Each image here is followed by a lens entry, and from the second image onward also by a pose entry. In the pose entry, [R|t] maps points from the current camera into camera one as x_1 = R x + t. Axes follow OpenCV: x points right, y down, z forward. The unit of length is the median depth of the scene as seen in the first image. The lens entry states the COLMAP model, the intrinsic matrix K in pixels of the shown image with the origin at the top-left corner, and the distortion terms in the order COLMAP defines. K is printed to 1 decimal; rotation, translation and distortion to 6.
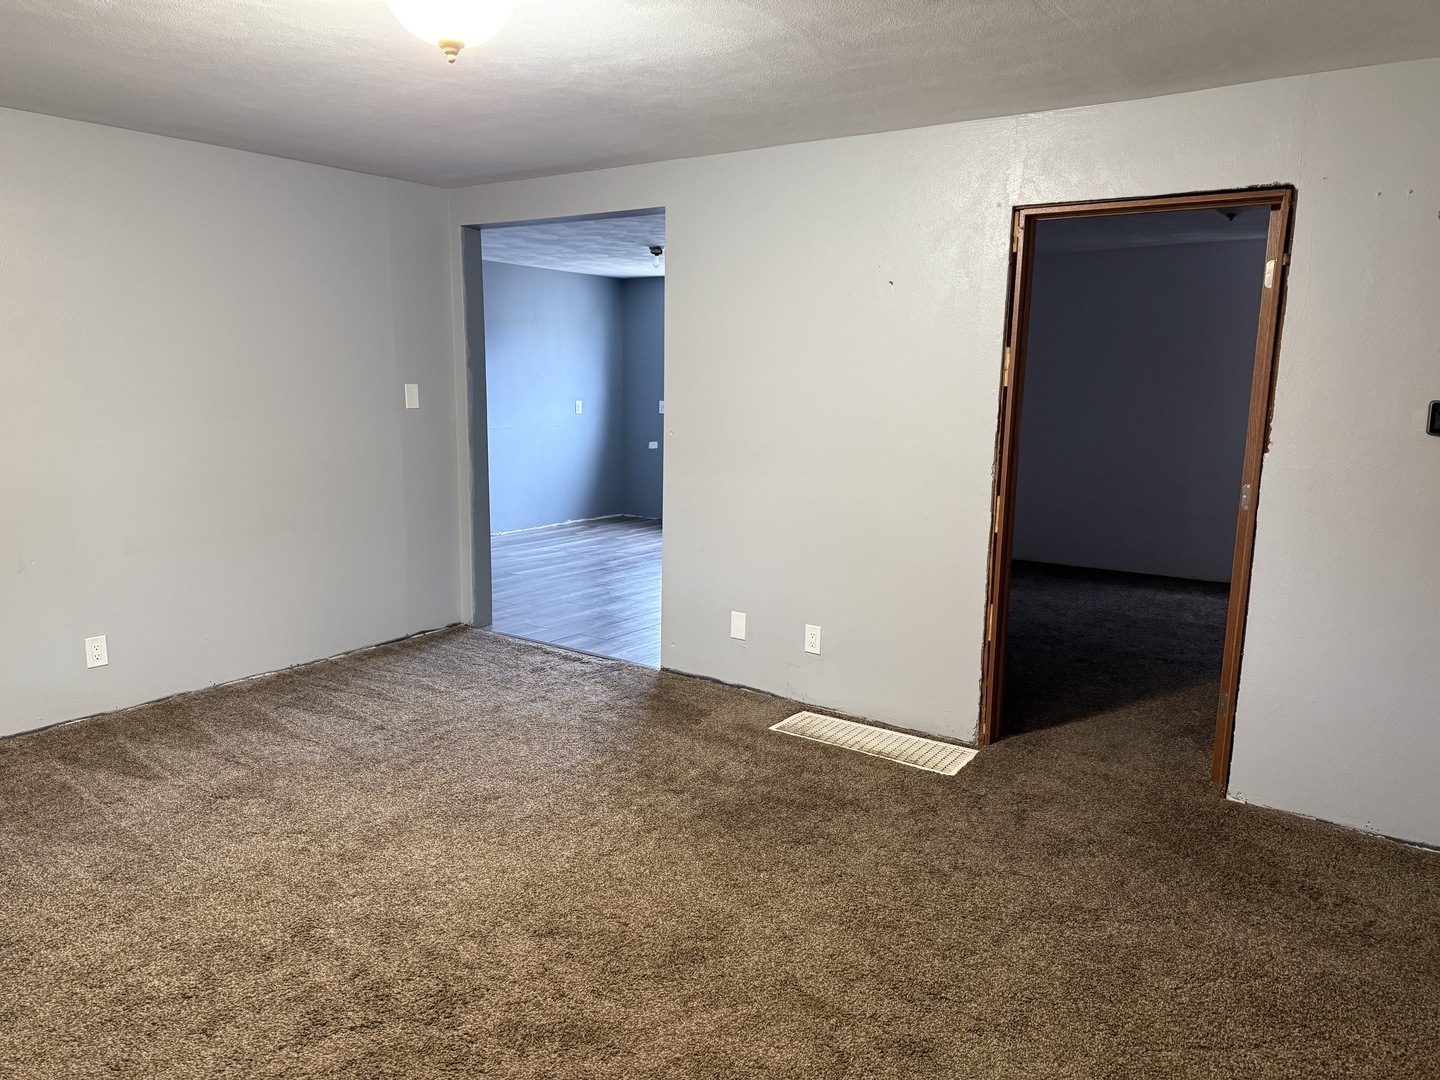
lens RADIAL K [[1006.7, 0, 720.4], [0, 1006.7, 538.6], [0, 0, 1]] dist [0.077483, -0.083423]
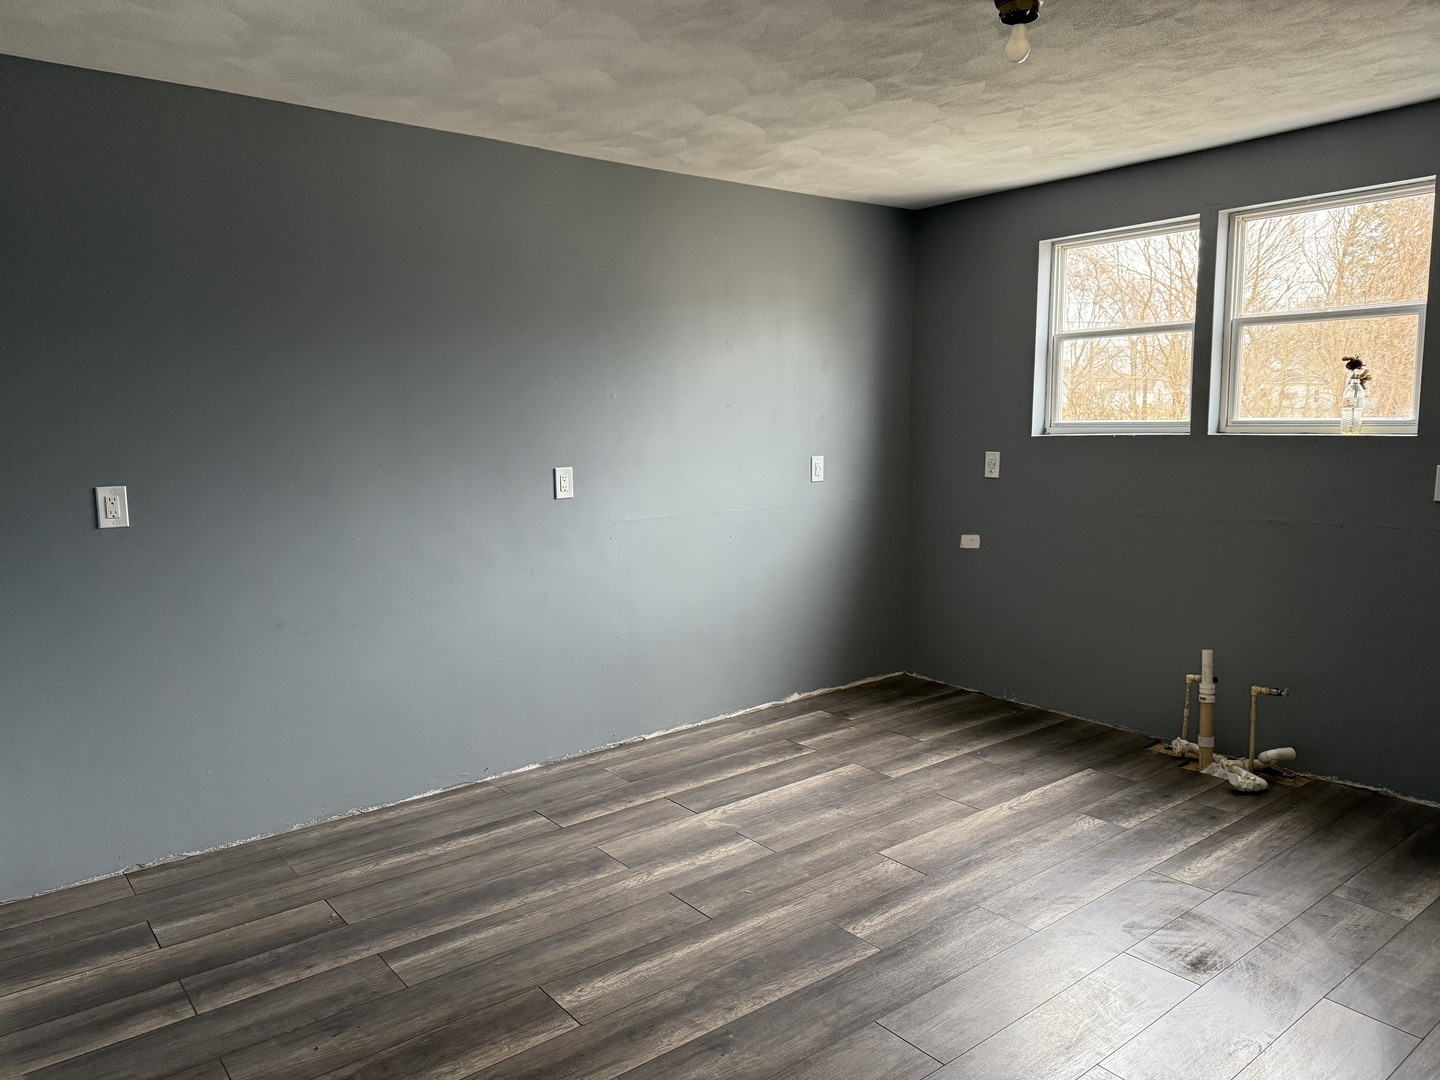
lens RADIAL K [[1006.7, 0, 724.2], [0, 1006.7, 537.7], [0, 0, 1]] dist [0.077483, -0.083423]
pose [[0.959170, 0.010072, -0.282649, -0.045000], [-0.020475, 0.999216, -0.033876, -0.079412], [0.282087, 0.038280, 0.958625, 0.520986]]
